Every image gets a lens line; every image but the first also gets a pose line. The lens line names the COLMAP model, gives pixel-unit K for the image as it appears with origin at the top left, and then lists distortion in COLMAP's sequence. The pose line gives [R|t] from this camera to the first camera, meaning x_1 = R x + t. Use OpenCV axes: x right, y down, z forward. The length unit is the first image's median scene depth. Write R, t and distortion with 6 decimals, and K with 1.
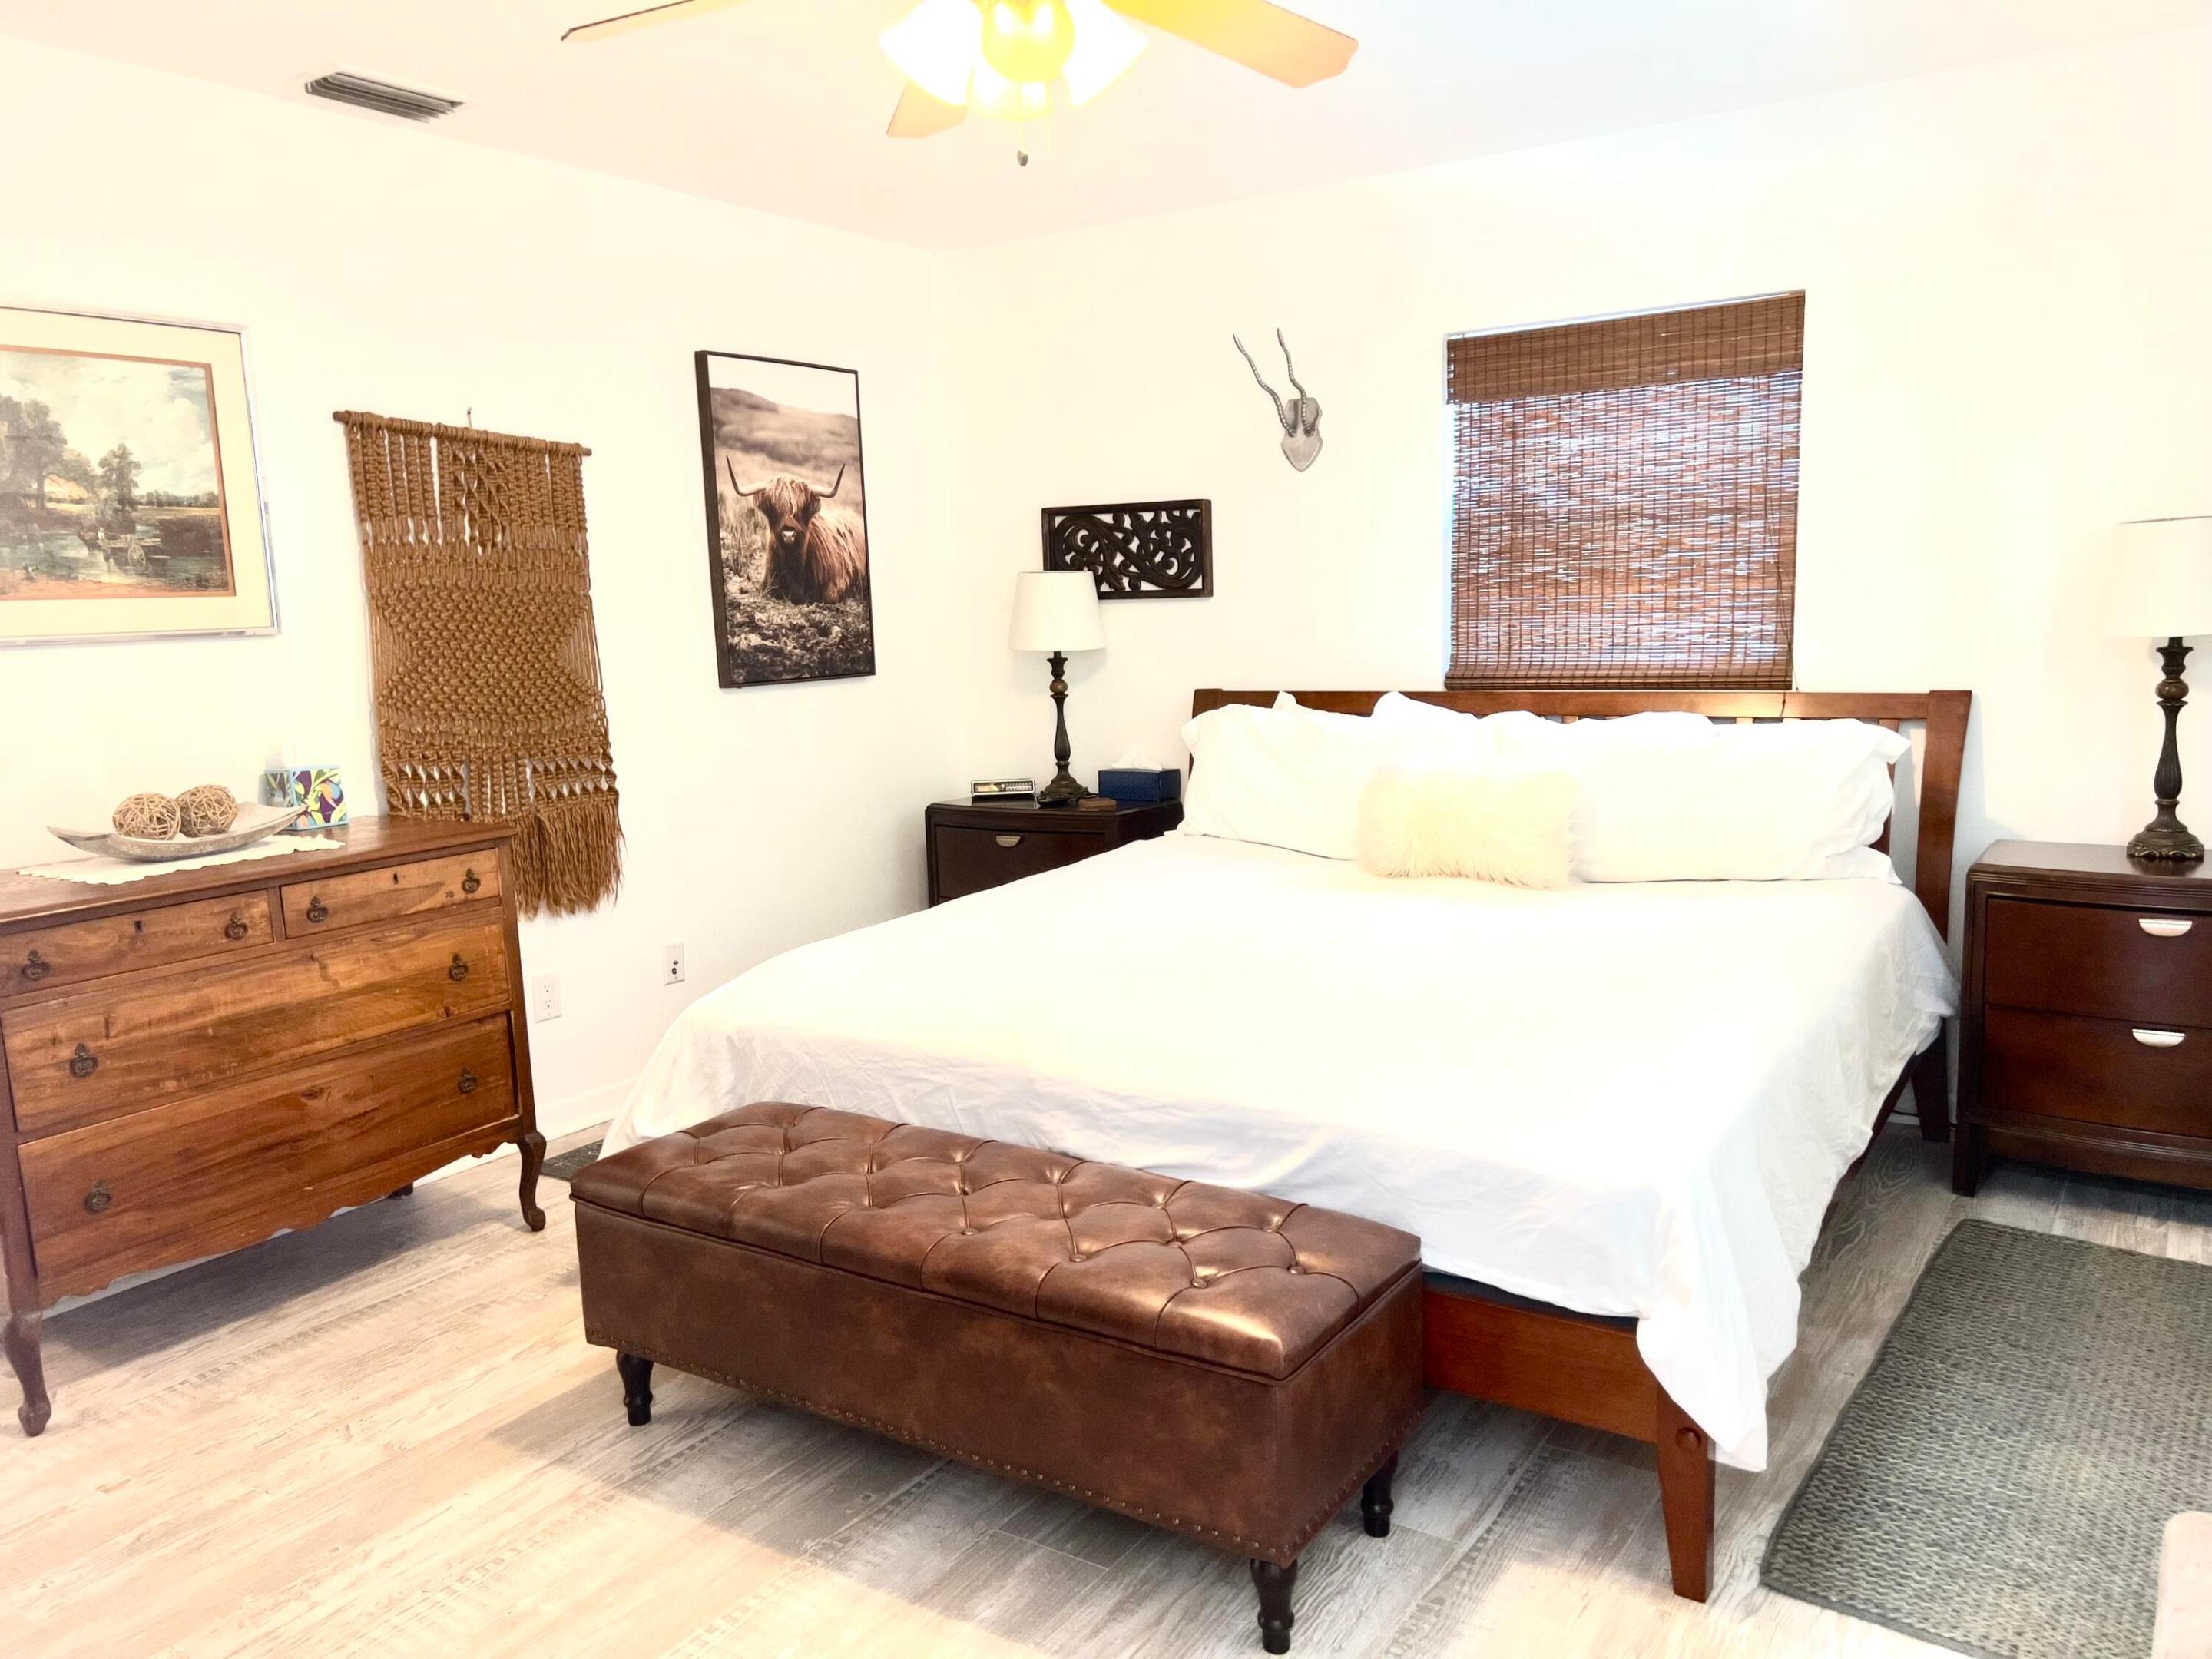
lens RADIAL K [[1690.9, 0, 1148.6], [0, 1690.9, 816.0], [0, 0, 1]] dist [0.081625, -0.097487]
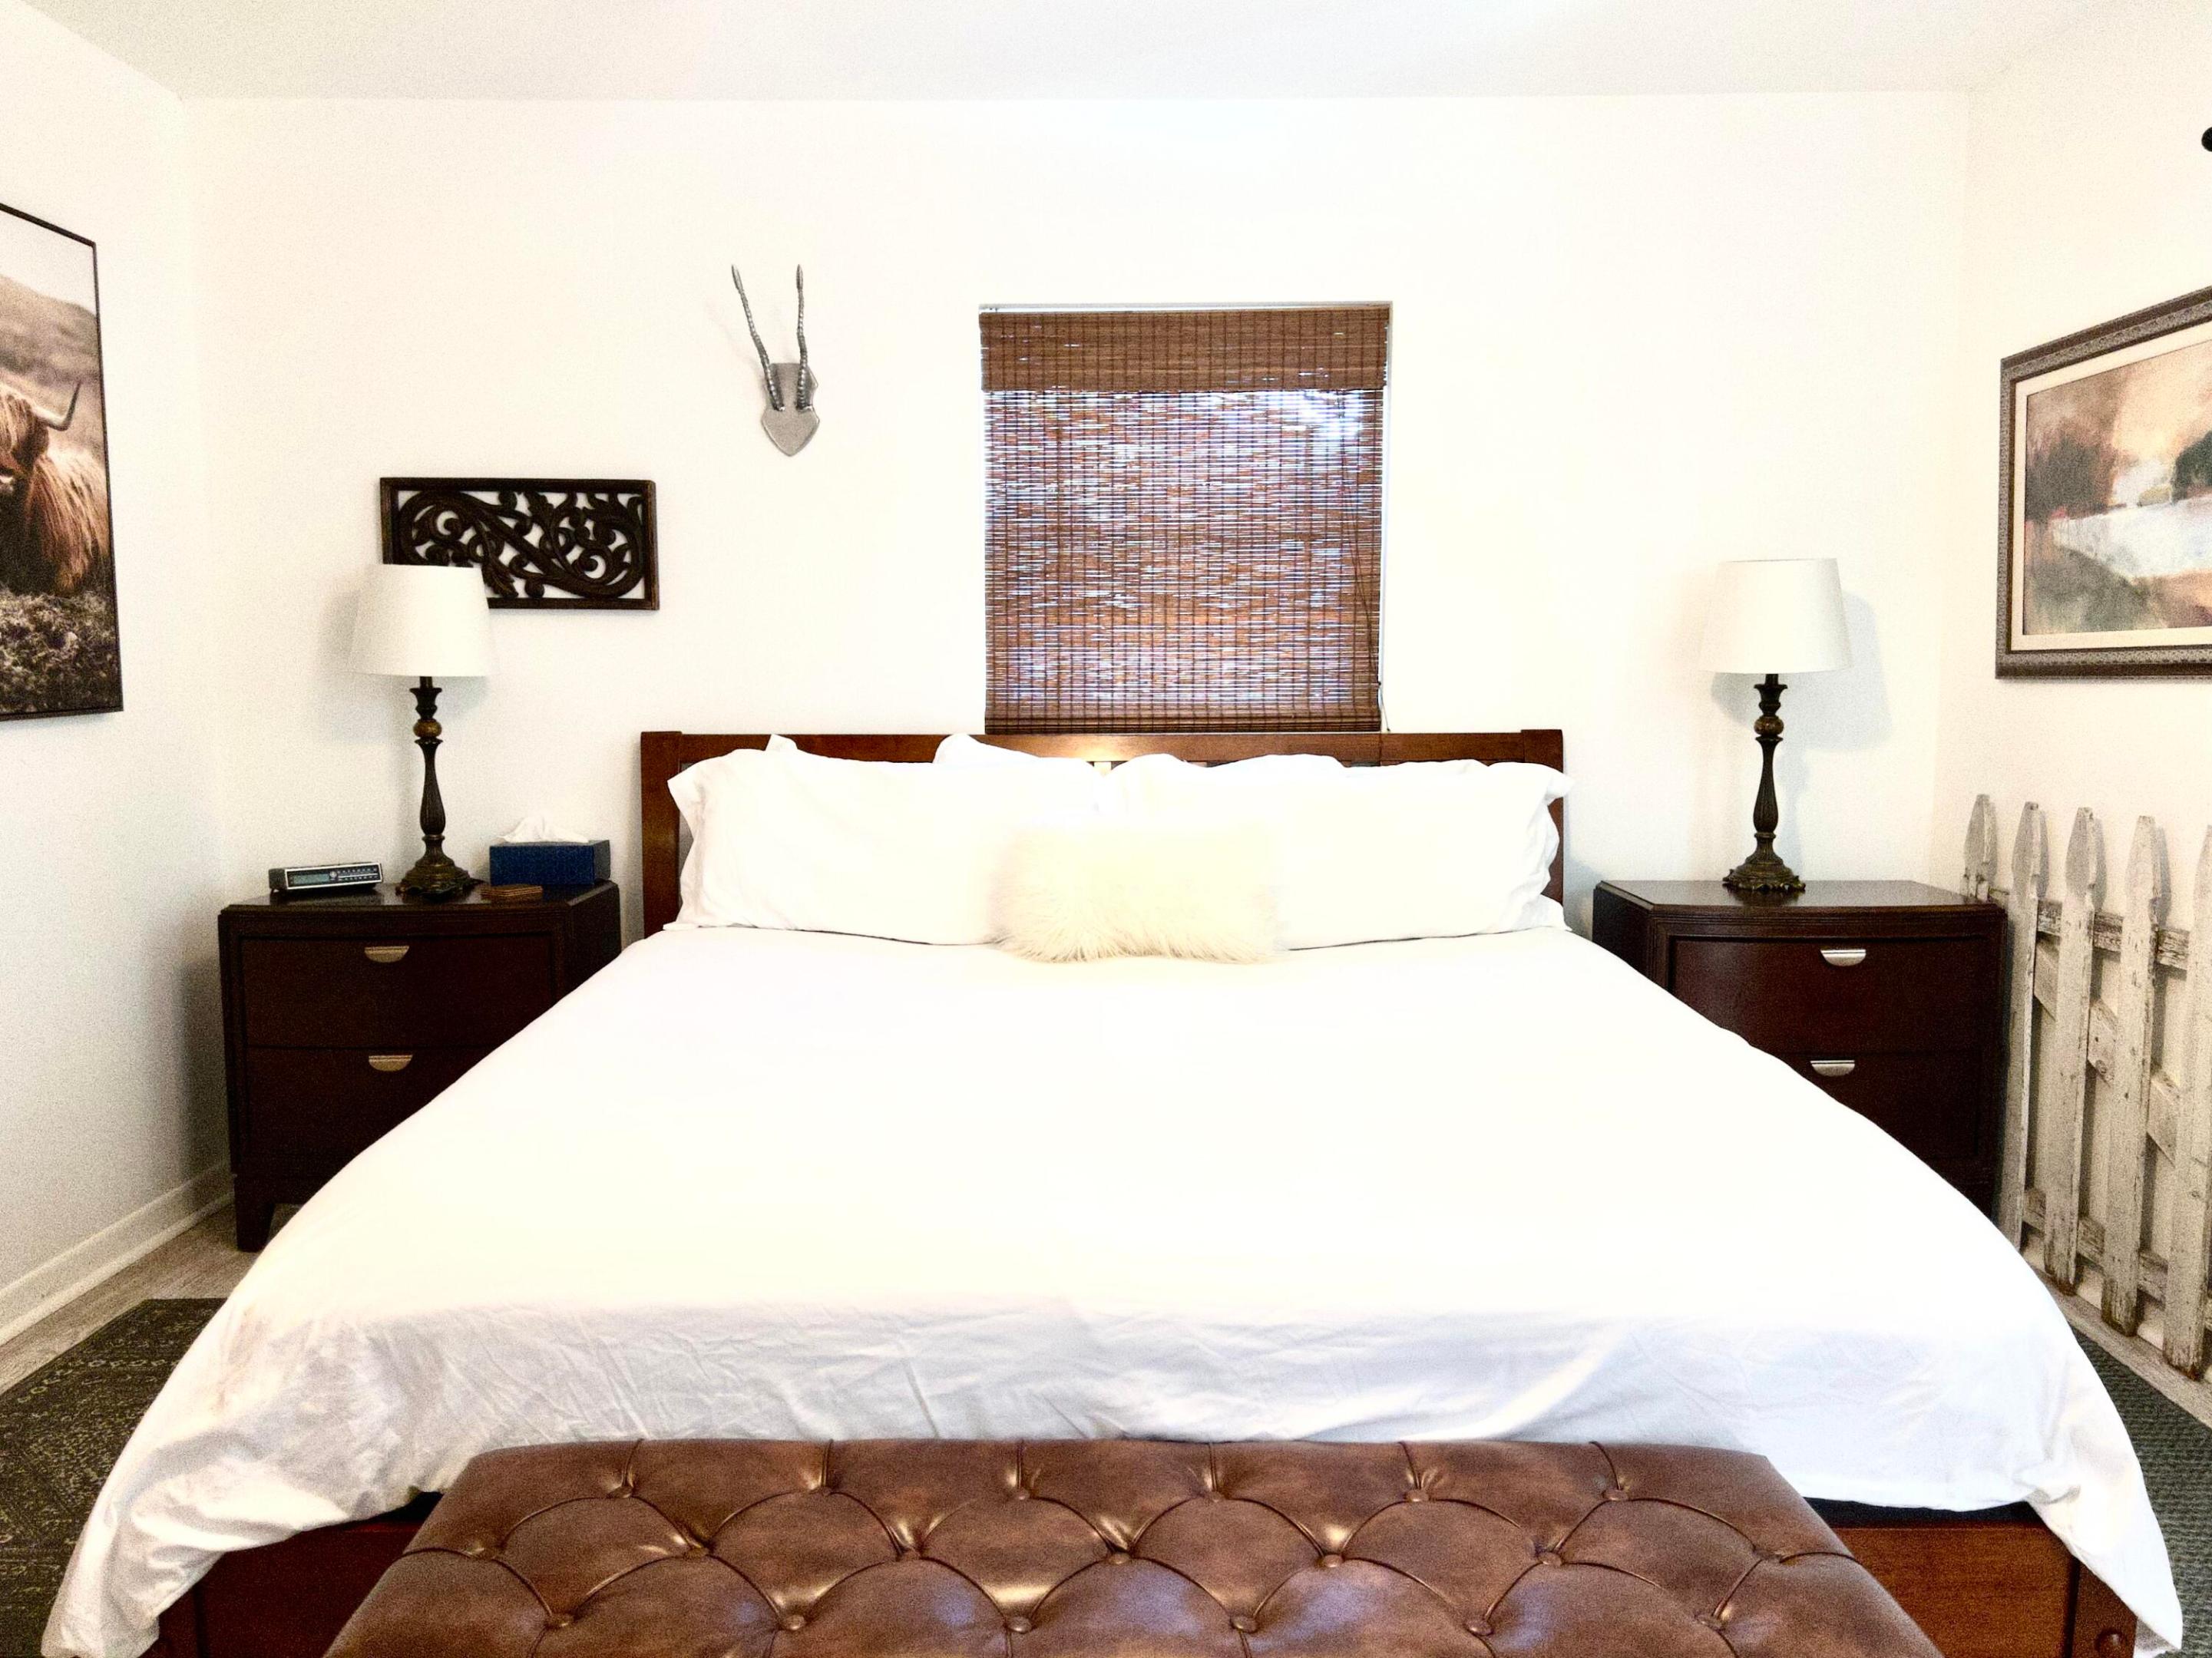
lens RADIAL K [[1694.5, 0, 1106.0], [0, 1694.5, 829.0], [0, 0, 1]] dist [0.138572, -0.246853]
pose [[0.832844, -0.028260, 0.552786, -0.248662], [0.048499, 0.998580, -0.022020, -0.006673], [-0.551379, 0.045149, 0.833032, 0.290401]]
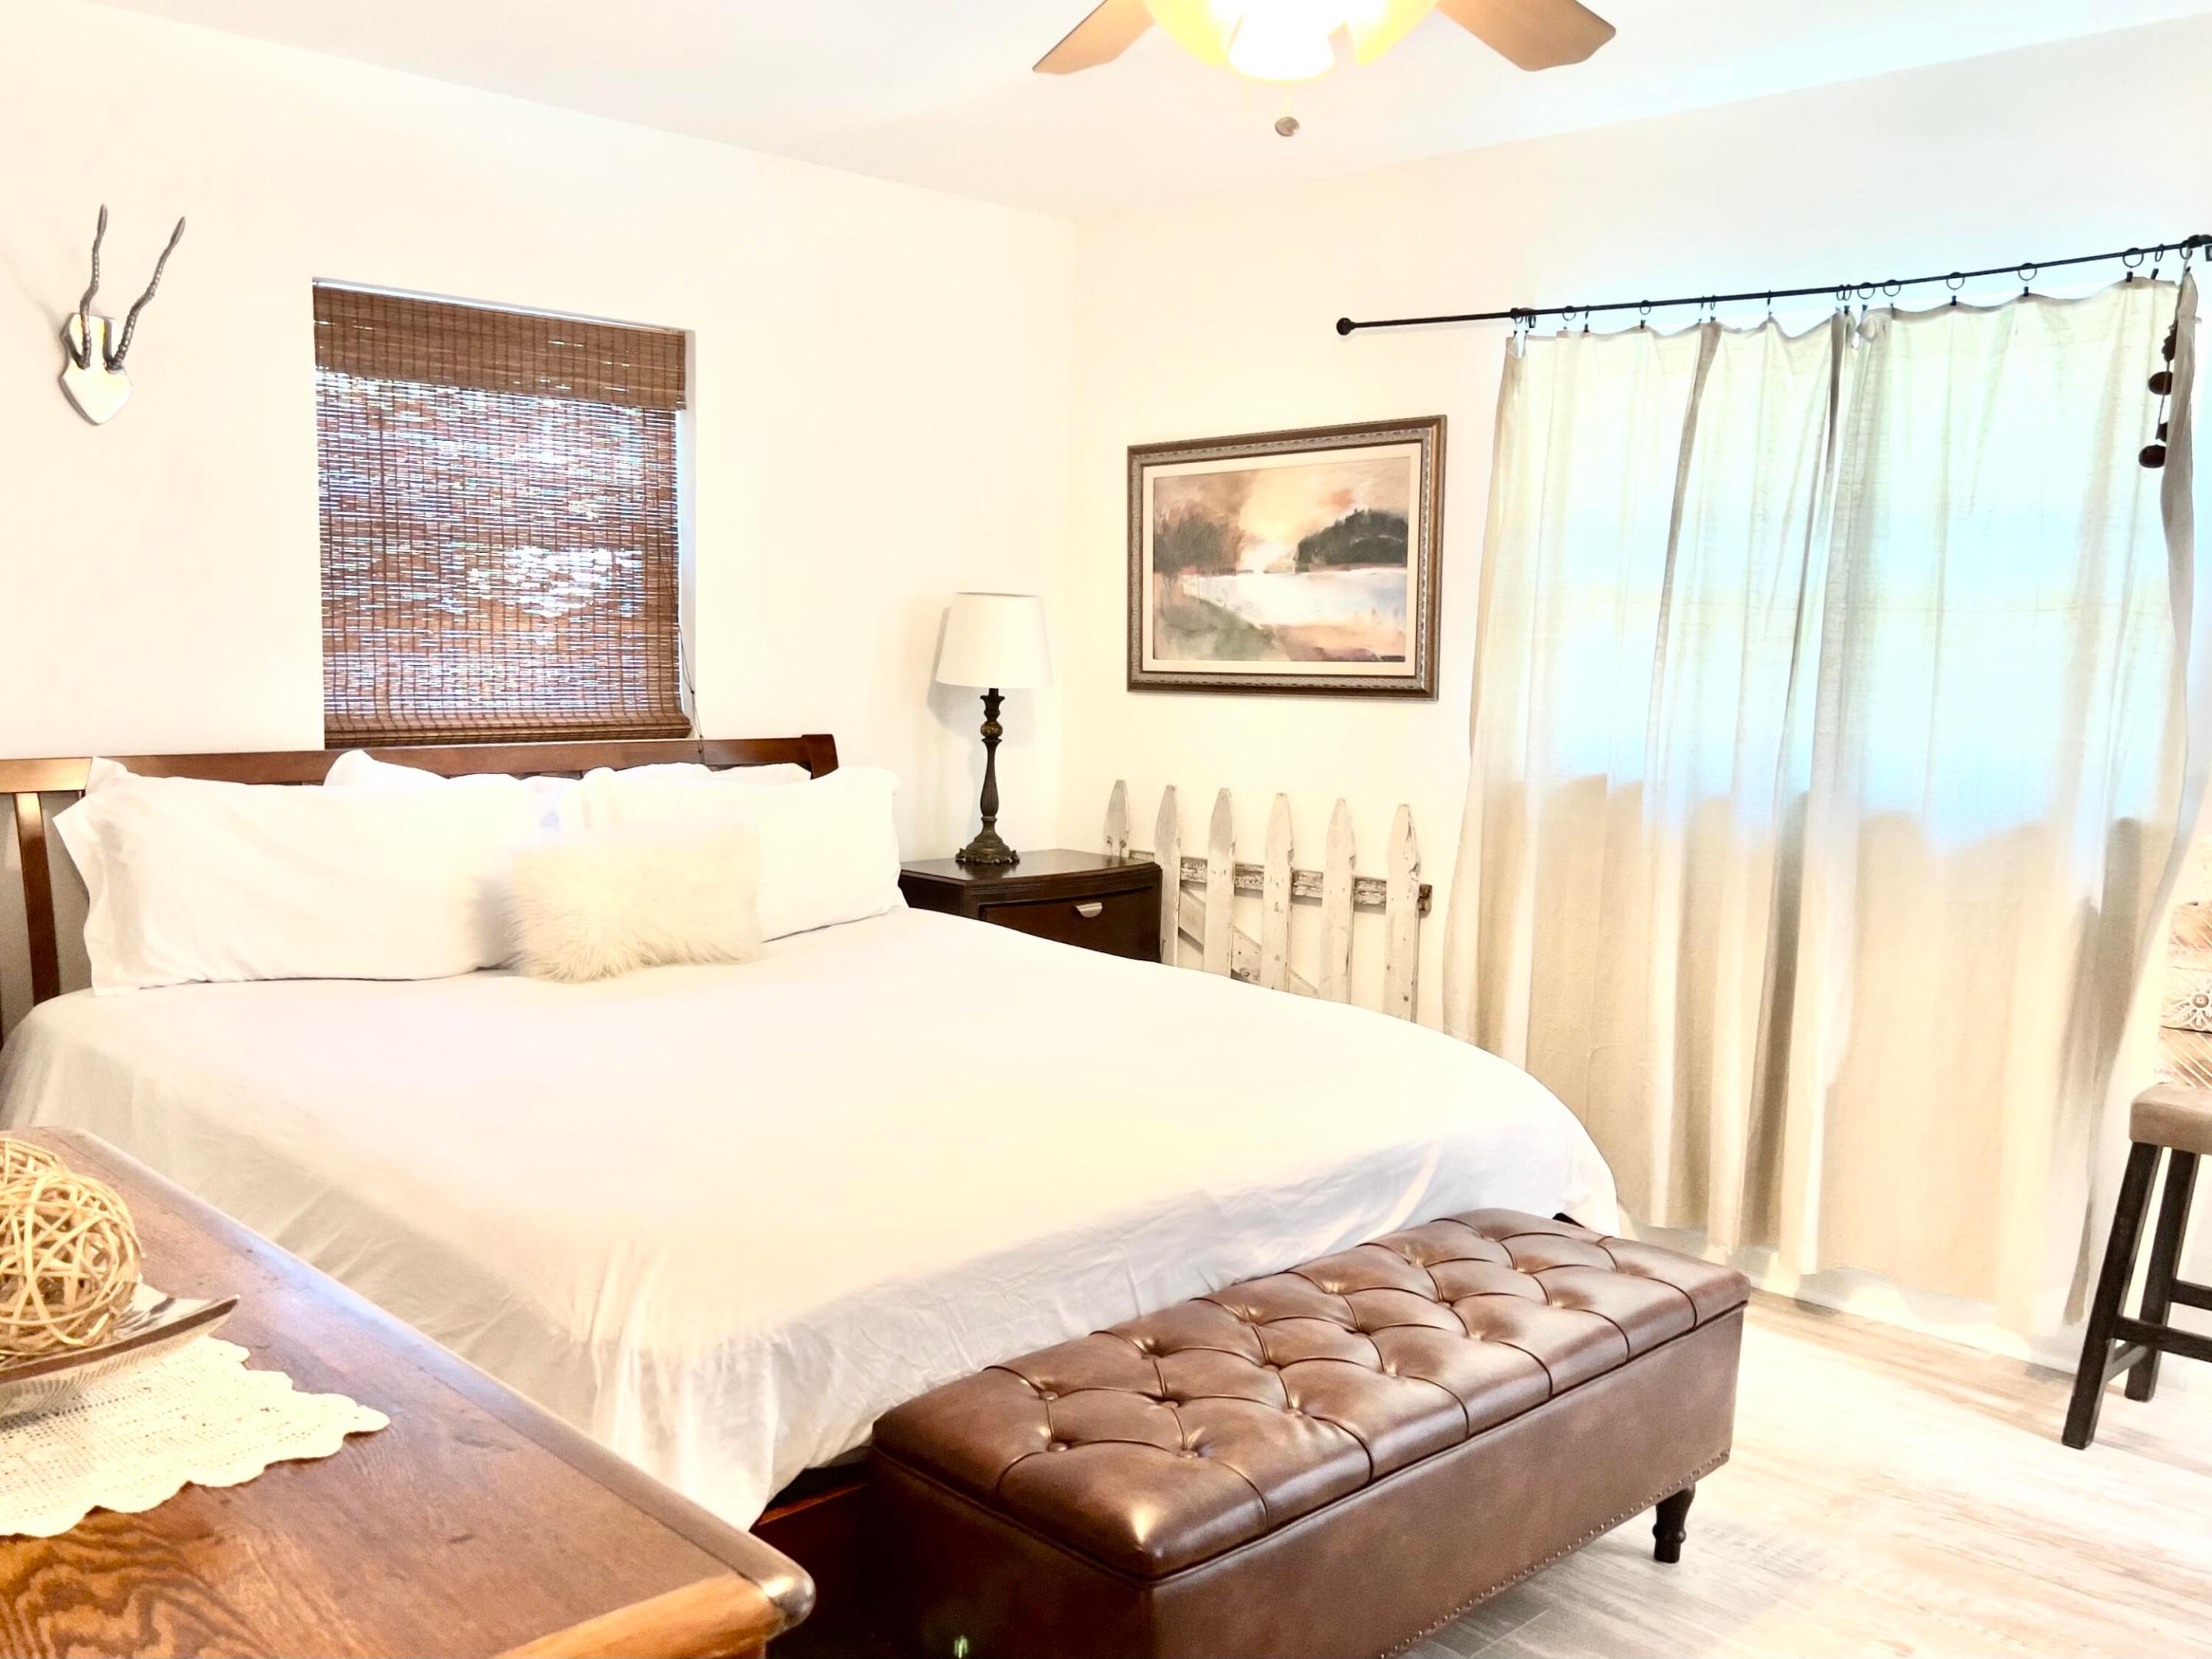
lens RADIAL K [[1878.2, 0, 1028.3], [0, 1878.2, 879.1], [0, 0, 1]] dist [0.062905, -0.137805]
pose [[0.223323, -0.094240, 0.970178, -0.602909], [0.094569, 0.992715, 0.074660, -0.052088], [-0.970146, 0.075075, 0.230608, 0.532733]]
